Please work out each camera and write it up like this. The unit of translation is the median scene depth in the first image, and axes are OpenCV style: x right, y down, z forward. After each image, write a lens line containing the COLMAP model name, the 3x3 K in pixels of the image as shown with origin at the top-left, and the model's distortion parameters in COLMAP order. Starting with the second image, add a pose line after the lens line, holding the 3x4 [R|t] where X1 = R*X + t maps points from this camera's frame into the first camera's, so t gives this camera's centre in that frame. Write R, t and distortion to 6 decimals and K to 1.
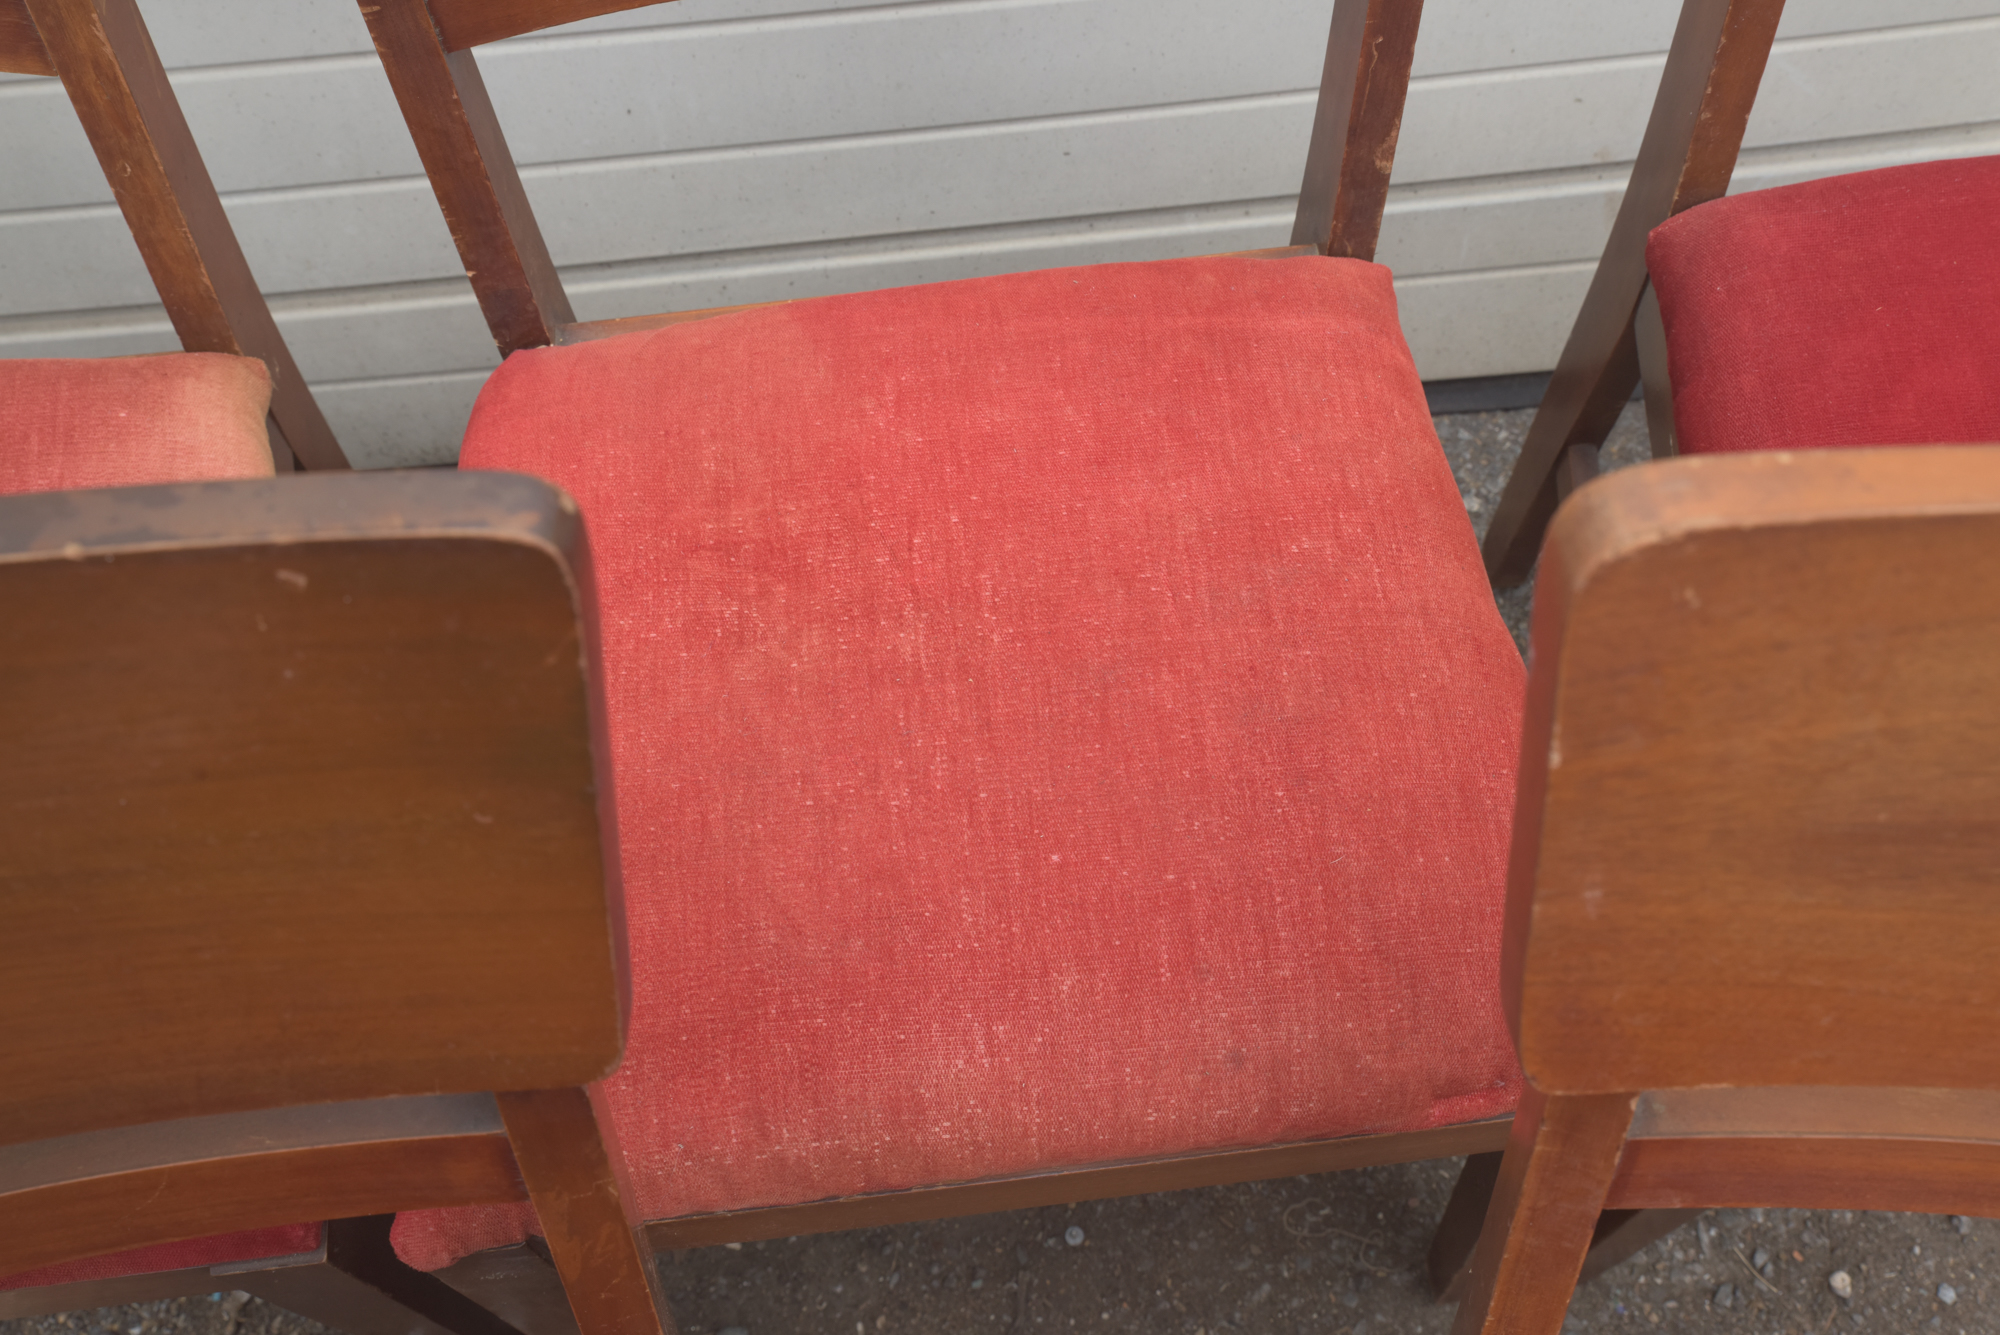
lens RADIAL K [[2072.9, 0, 997.8], [0, 2072.9, 701.1], [0, 0, 1]] dist [-0.008717, 0.015317]
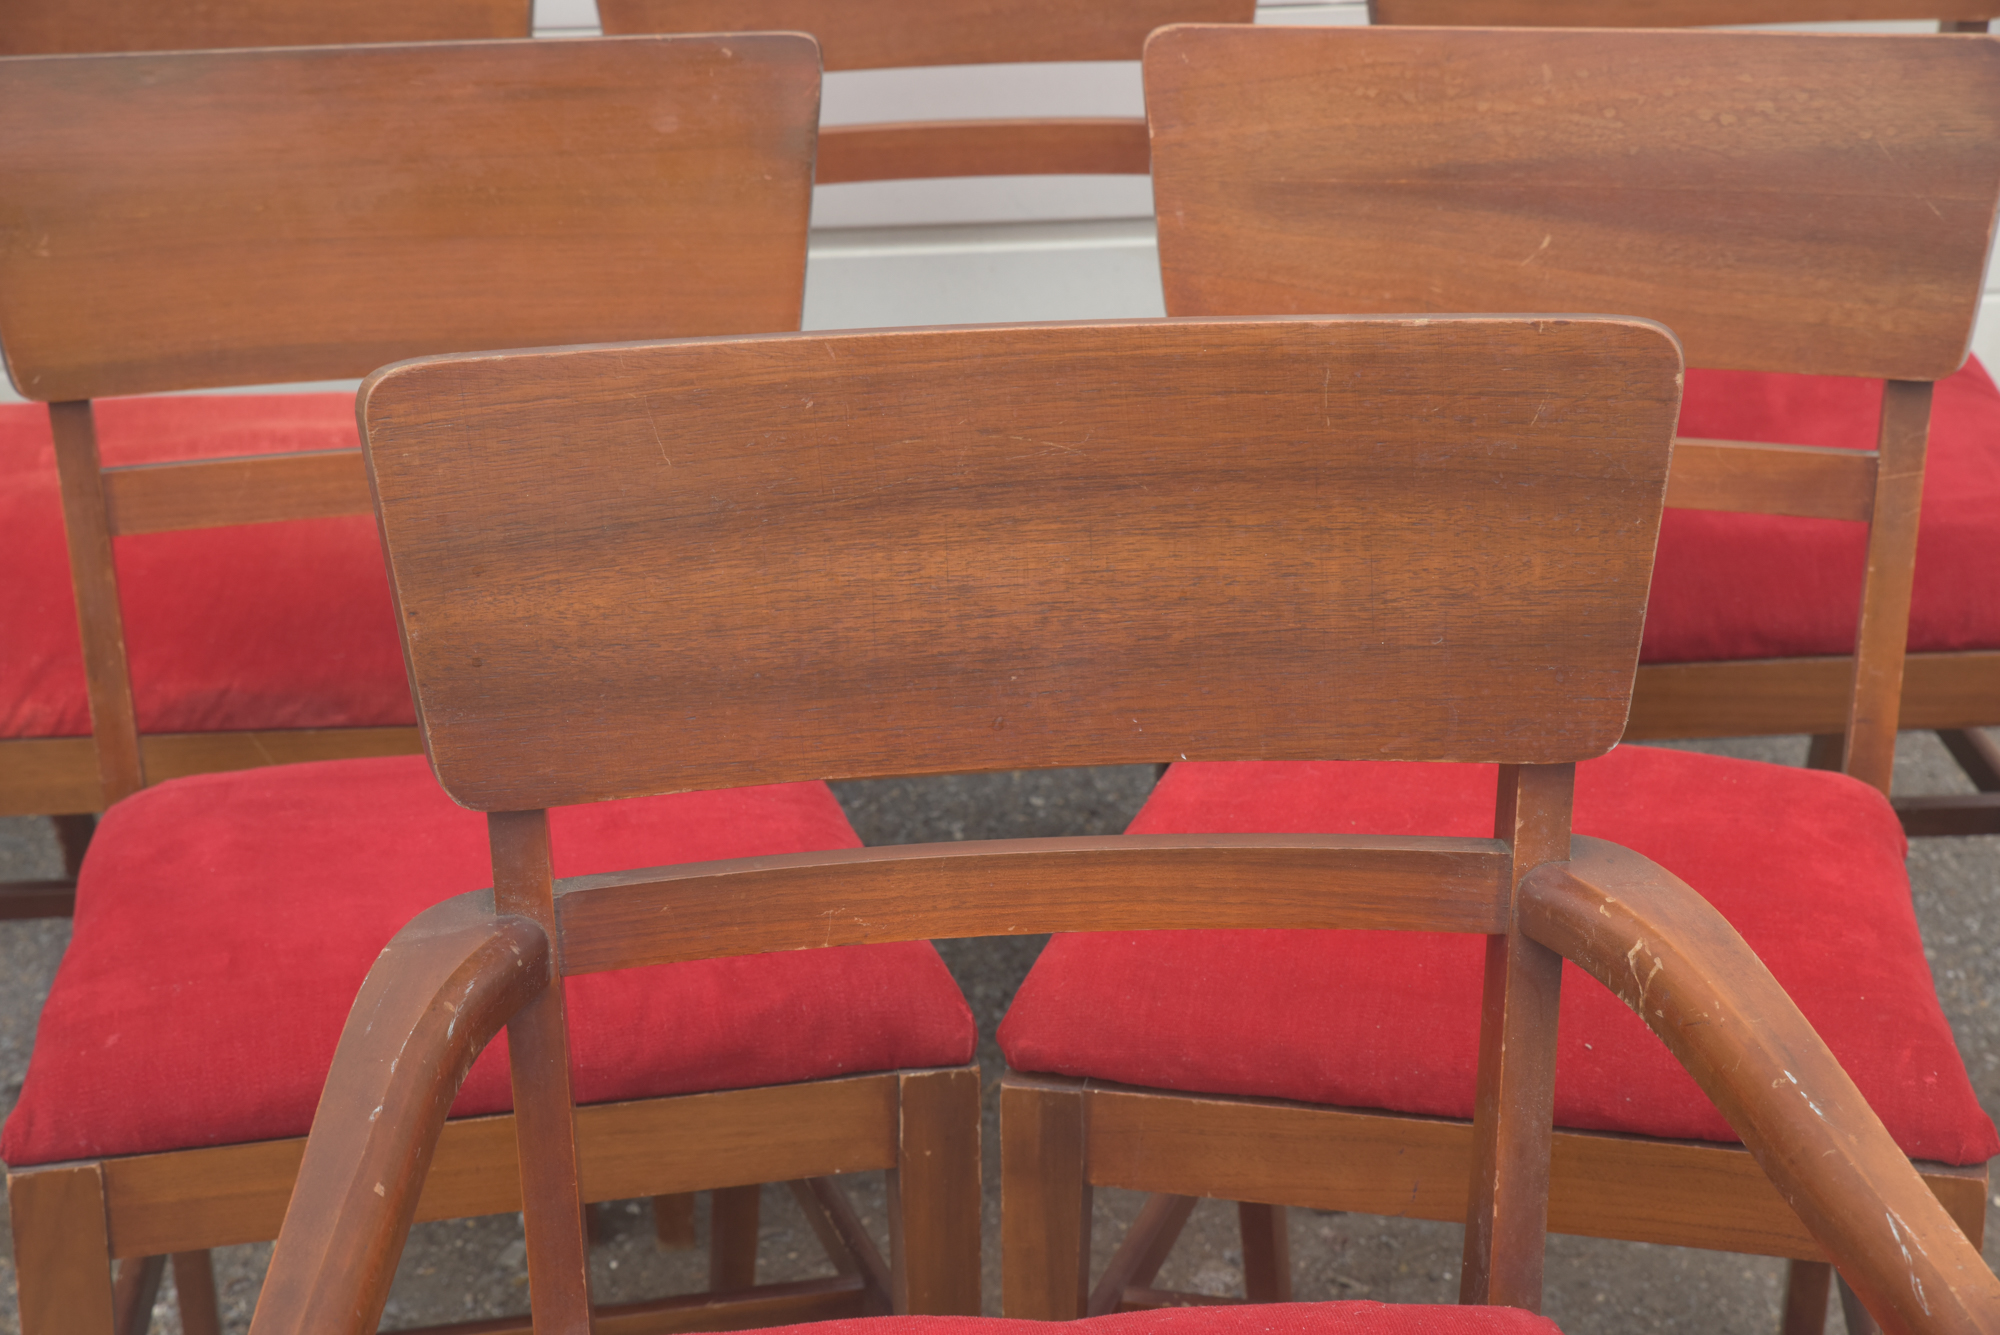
lens RADIAL K [[3467.9, 0, 991.4], [0, 3467.9, 667.7], [0, 0, 1]] dist [0.143391, 0.221646]
pose [[0.999002, 0.018436, -0.040686, 0.142758], [-0.037614, 0.838477, -0.543637, 1.812592], [0.024092, 0.544624, 0.838334, -1.460009]]
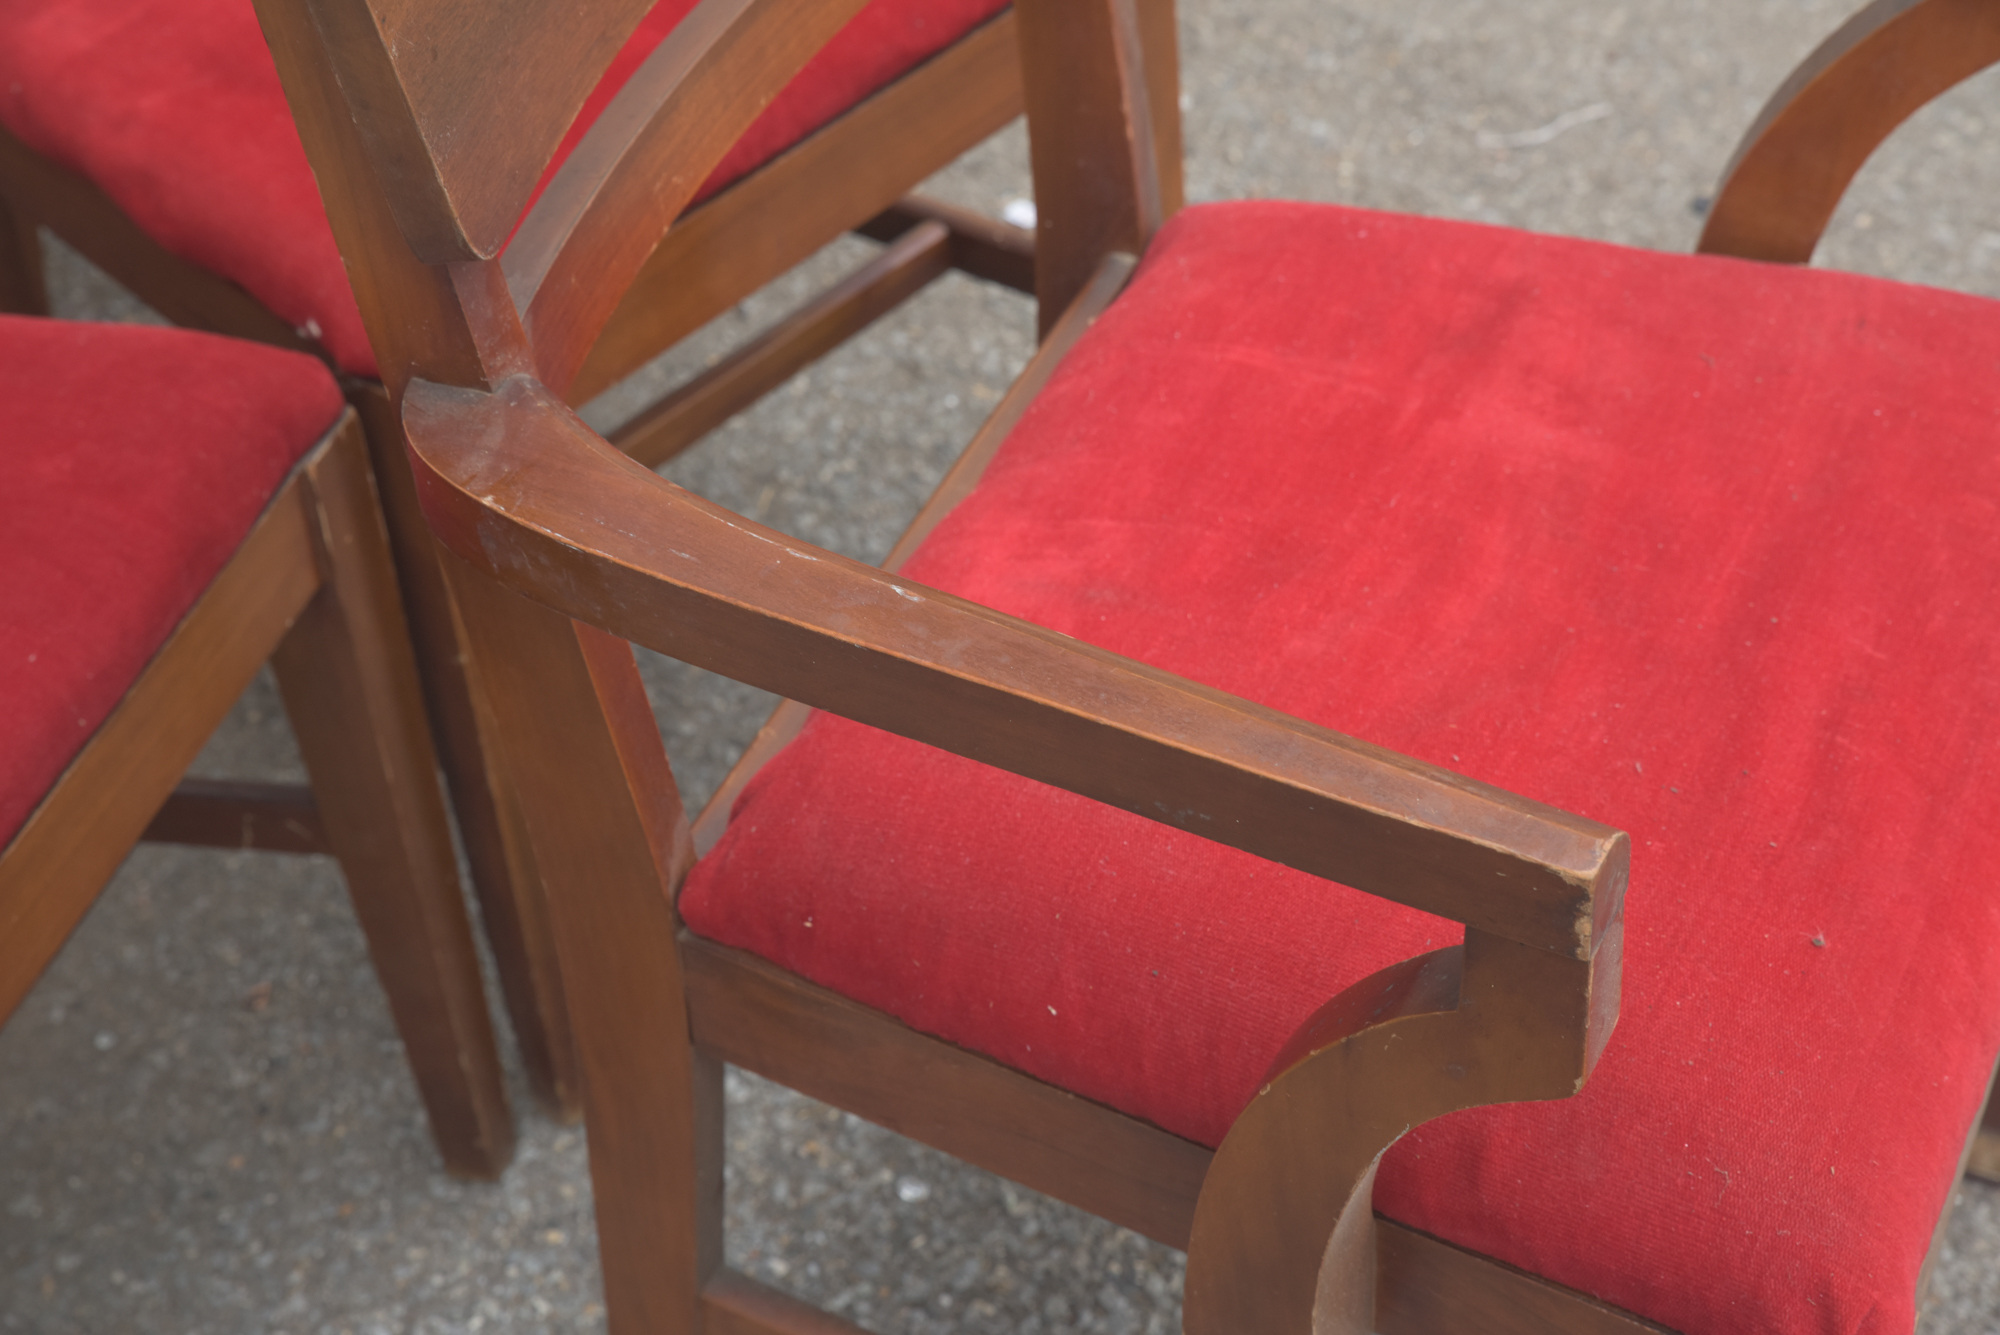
lens RADIAL K [[3535.2, 0, 998.2], [0, 3535.2, 659.1], [0, 0, 1]] dist [0.114029, 0.271811]
pose [[0.526994, -0.564236, 0.635543, -1.063285], [0.730523, 0.682888, 0.000517, 1.092258], [-0.434296, 0.464007, 0.772065, -0.876128]]
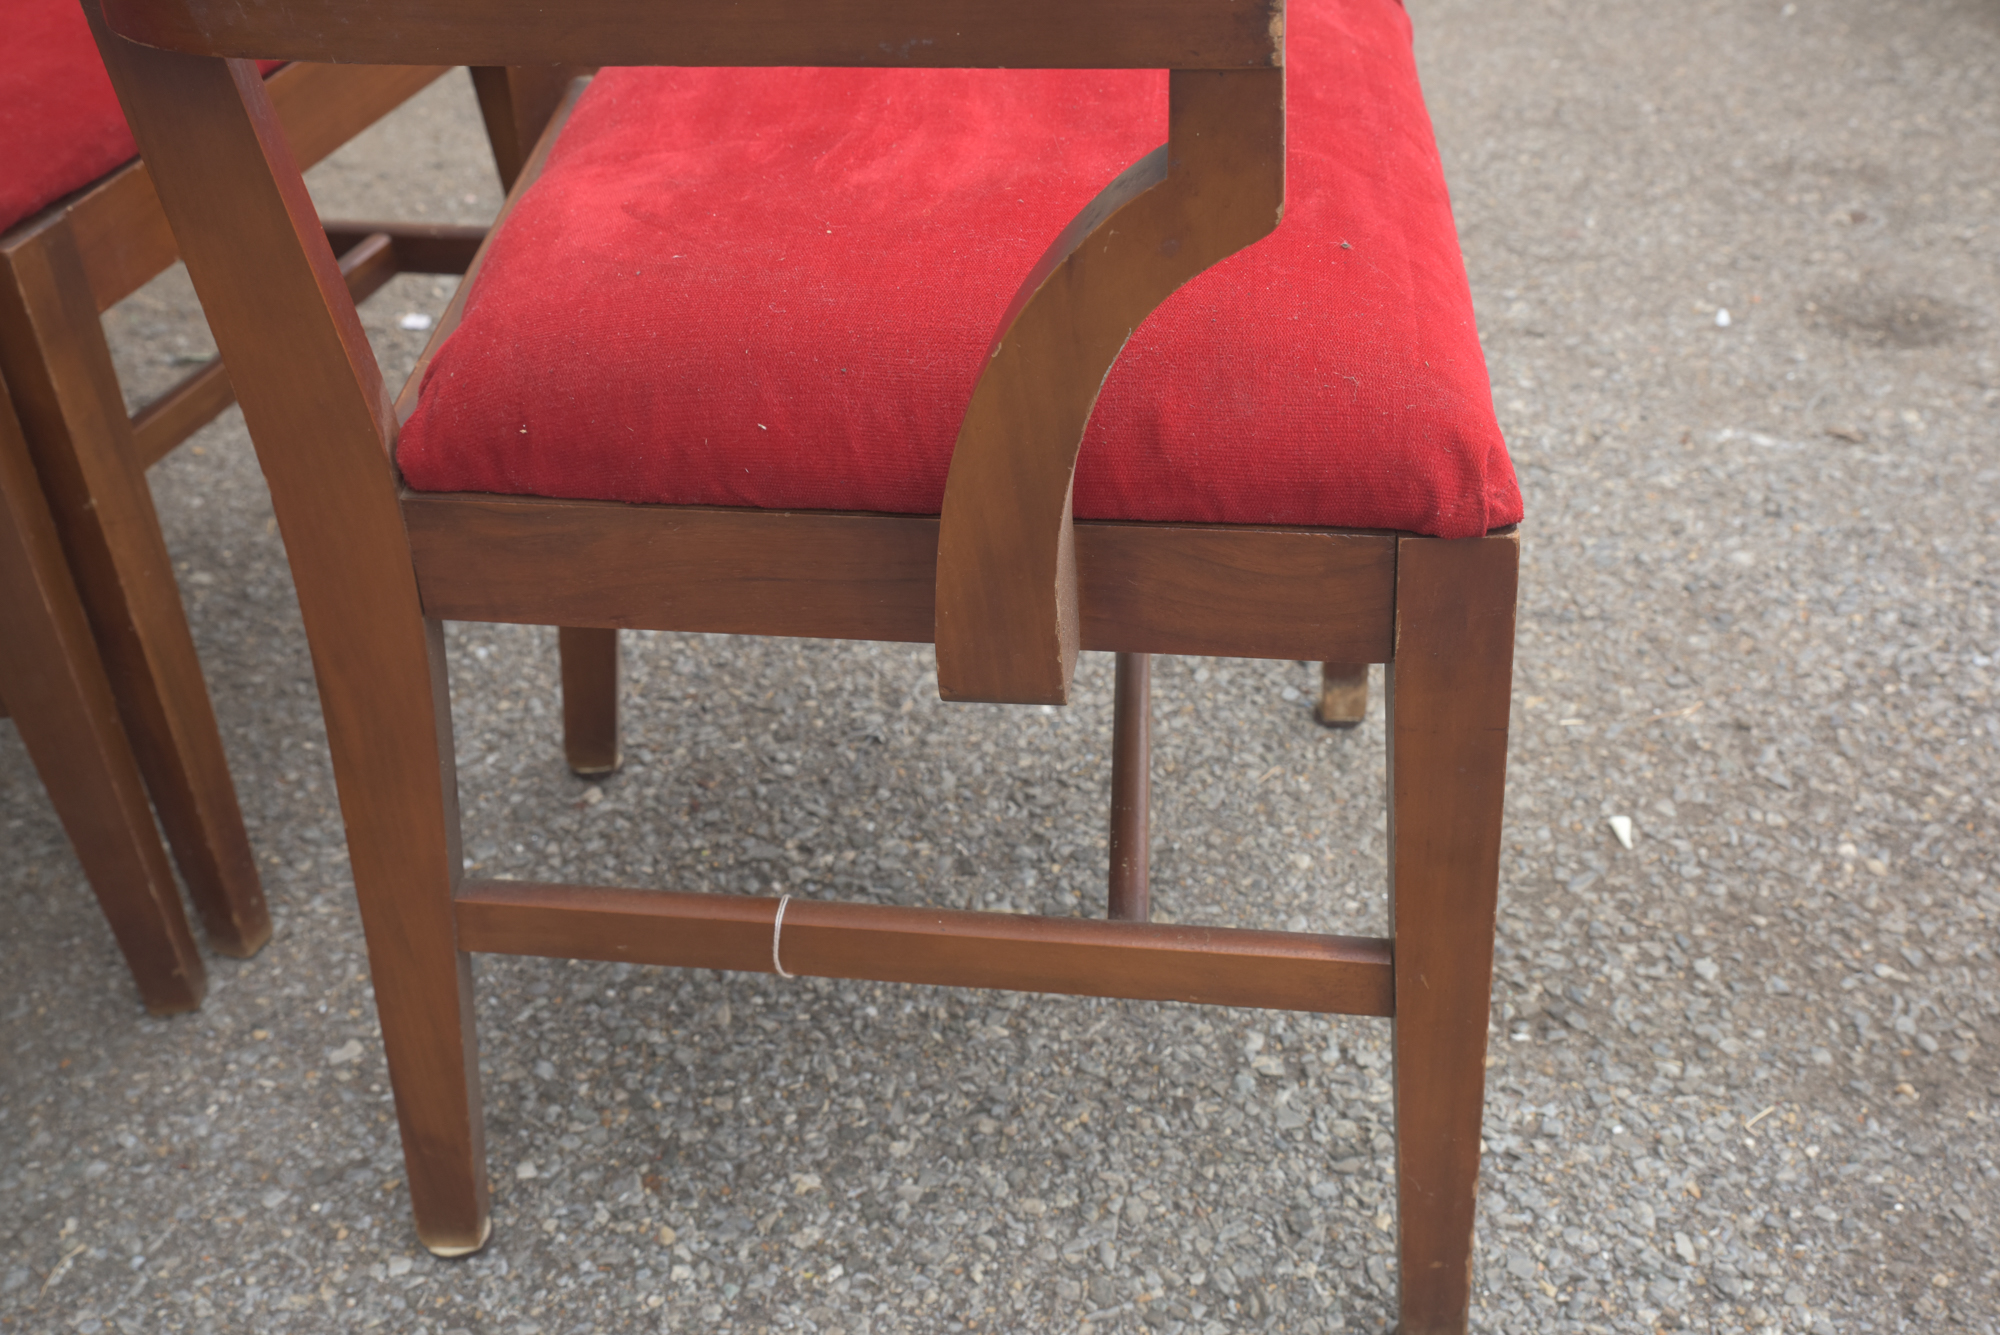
lens RADIAL K [[2458.8, 0, 996.6], [0, 2458.8, 664.0], [0, 0, 1]] dist [-0.006723, 0.190896]
pose [[0.192858, -0.549379, 0.813012, -1.201123], [0.847350, 0.511046, 0.144326, 1.193853], [-0.494776, 0.661071, 0.564076, -0.320390]]
